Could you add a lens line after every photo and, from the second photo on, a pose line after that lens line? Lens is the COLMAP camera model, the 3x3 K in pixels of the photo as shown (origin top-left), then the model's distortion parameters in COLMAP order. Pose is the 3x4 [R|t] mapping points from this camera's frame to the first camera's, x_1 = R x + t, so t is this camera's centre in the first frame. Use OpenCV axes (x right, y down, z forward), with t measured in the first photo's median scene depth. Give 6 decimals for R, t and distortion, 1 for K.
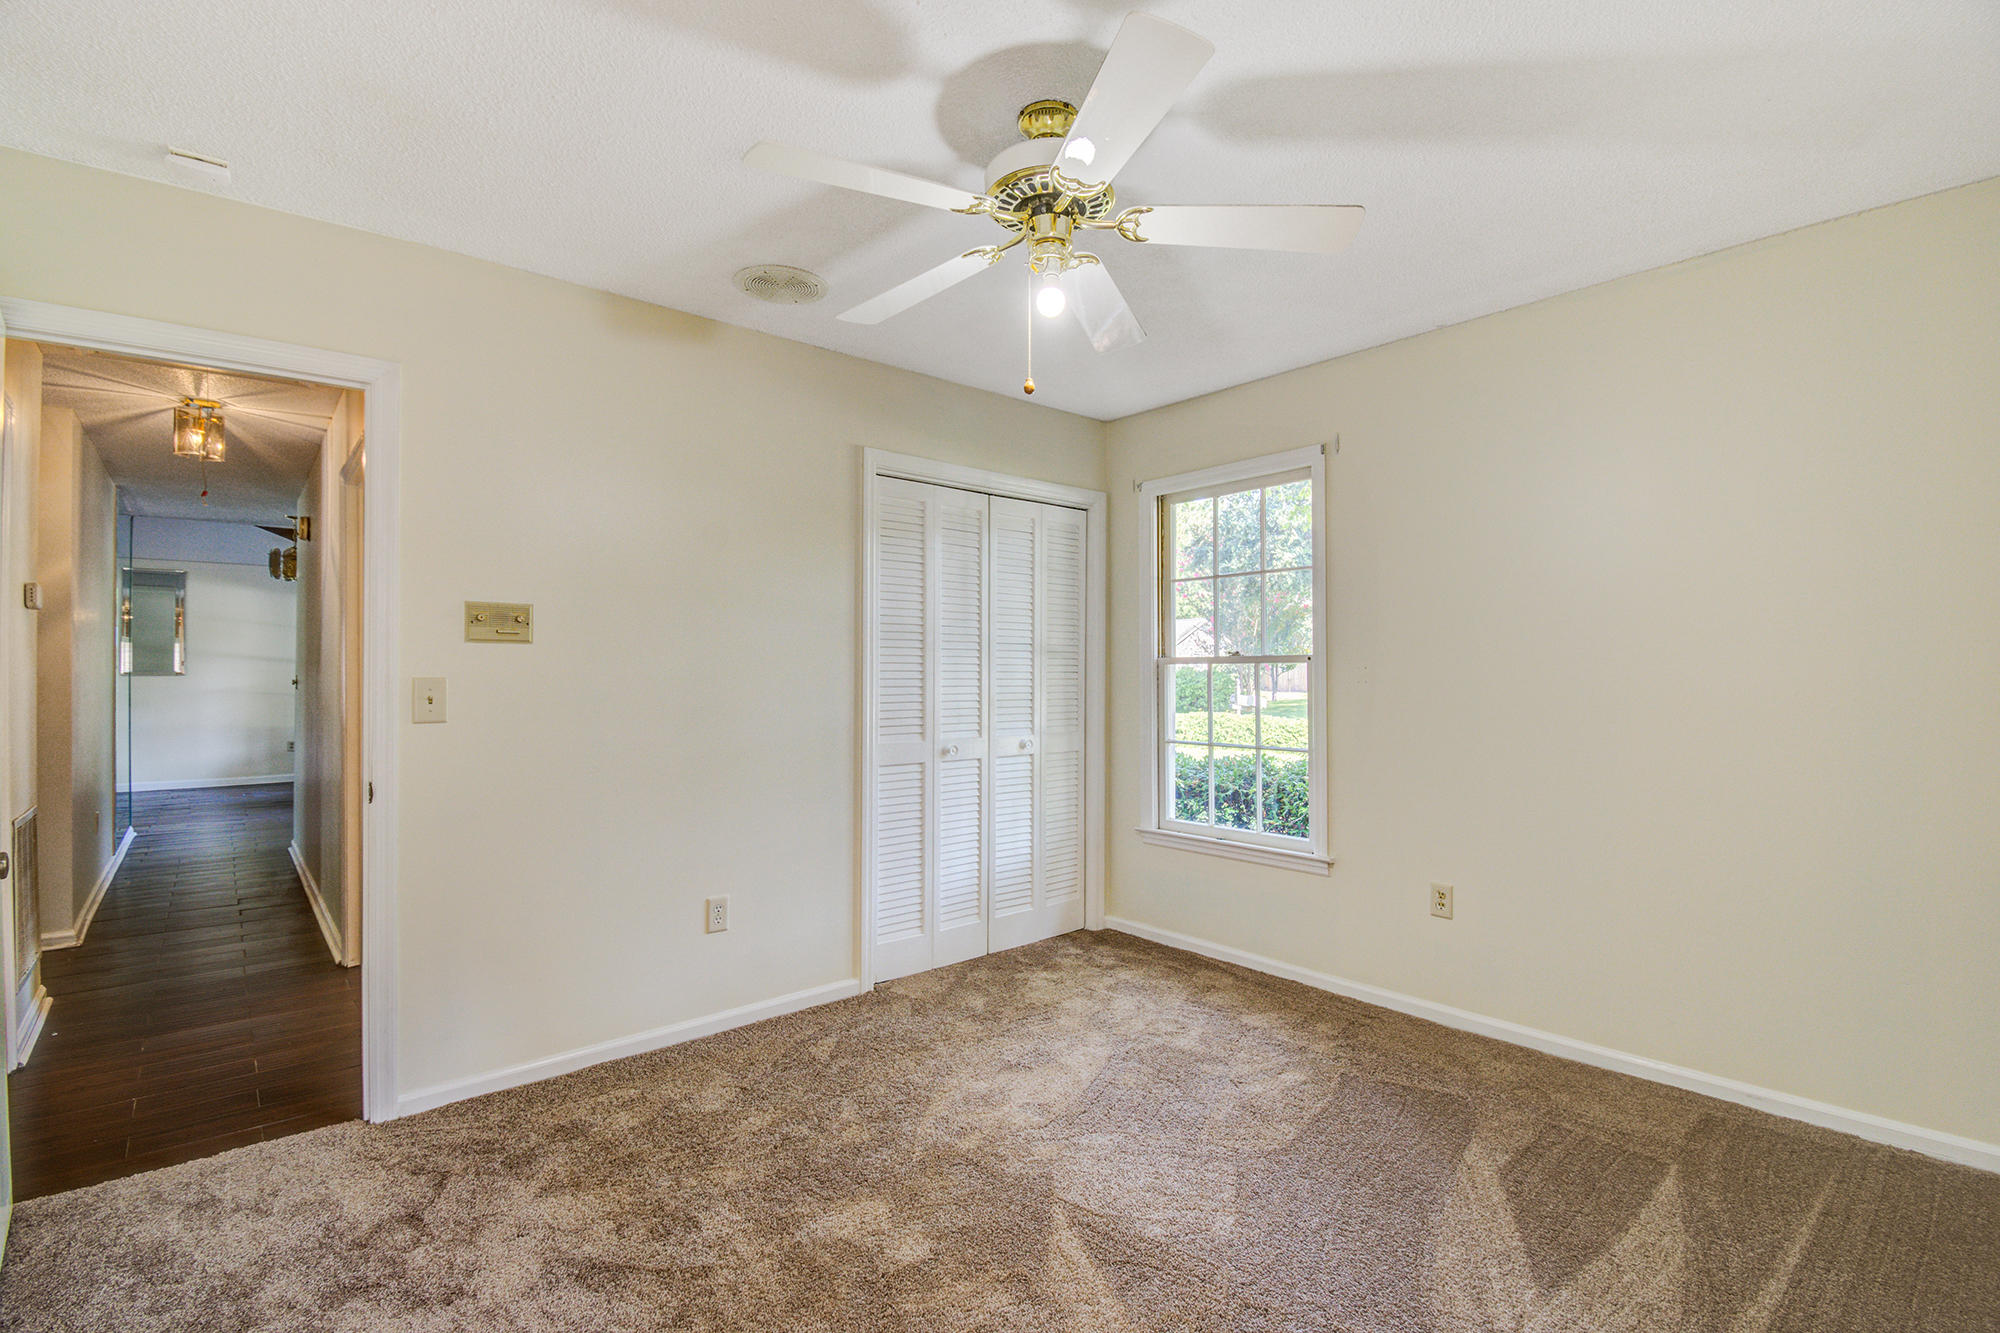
lens RADIAL K [[886.2, 0, 1016.7], [0, 886.2, 668.1], [0, 0, 1]] dist [-0.004283, -0.000758]
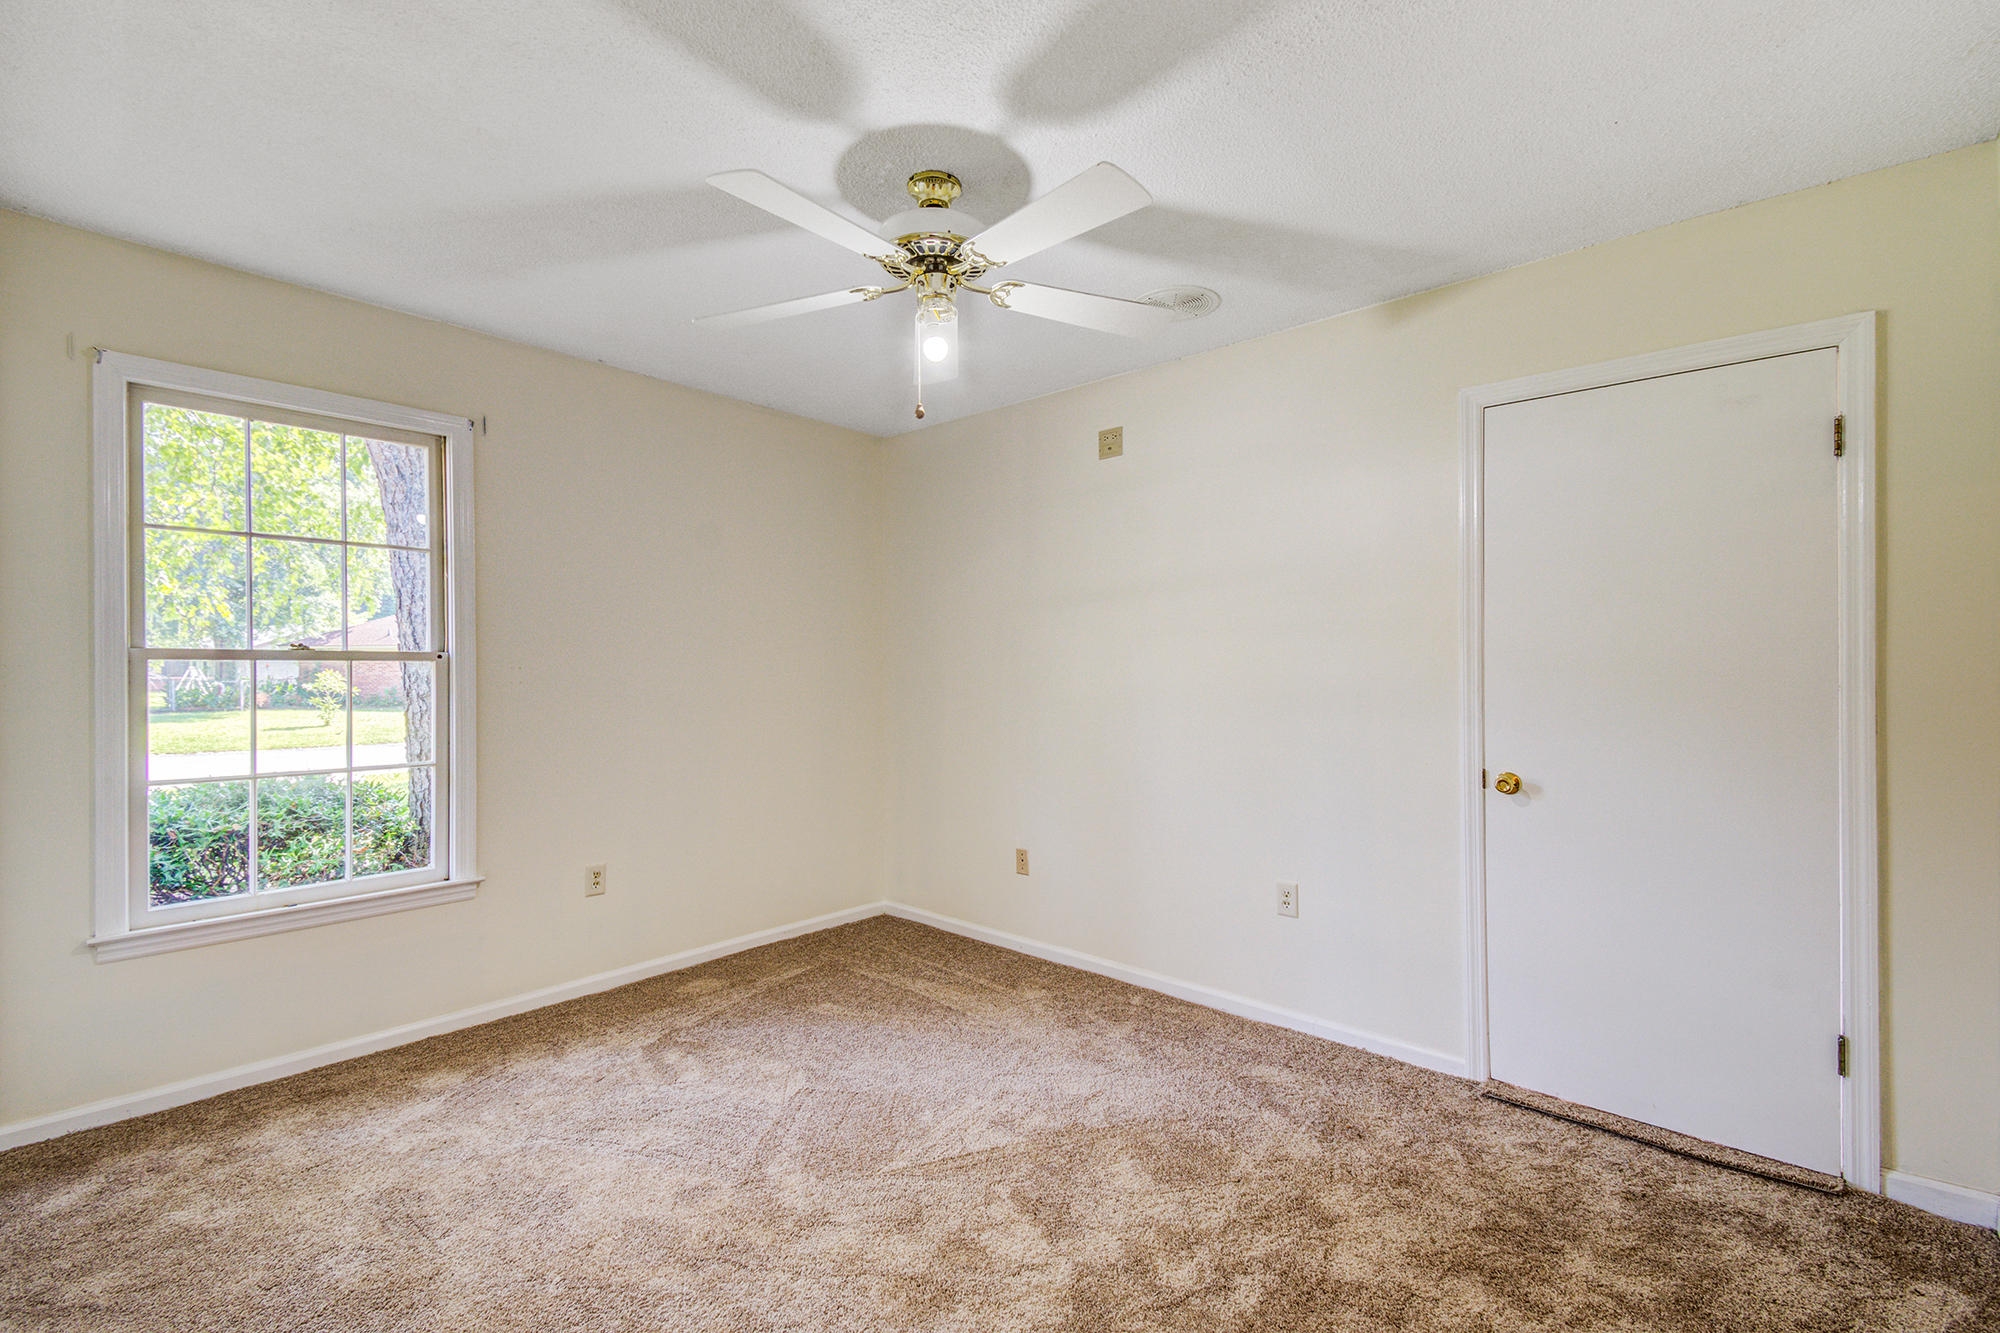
lens RADIAL K [[877.8, 0, 999.2], [0, 877.8, 679.3], [0, 0, 1]] dist [0.007909, -0.000279]
pose [[-0.103527, -0.003372, 0.994621, -0.556690], [-0.001822, 0.999993, 0.003200, 0.007593], [-0.994625, -0.001481, -0.103533, 0.525797]]
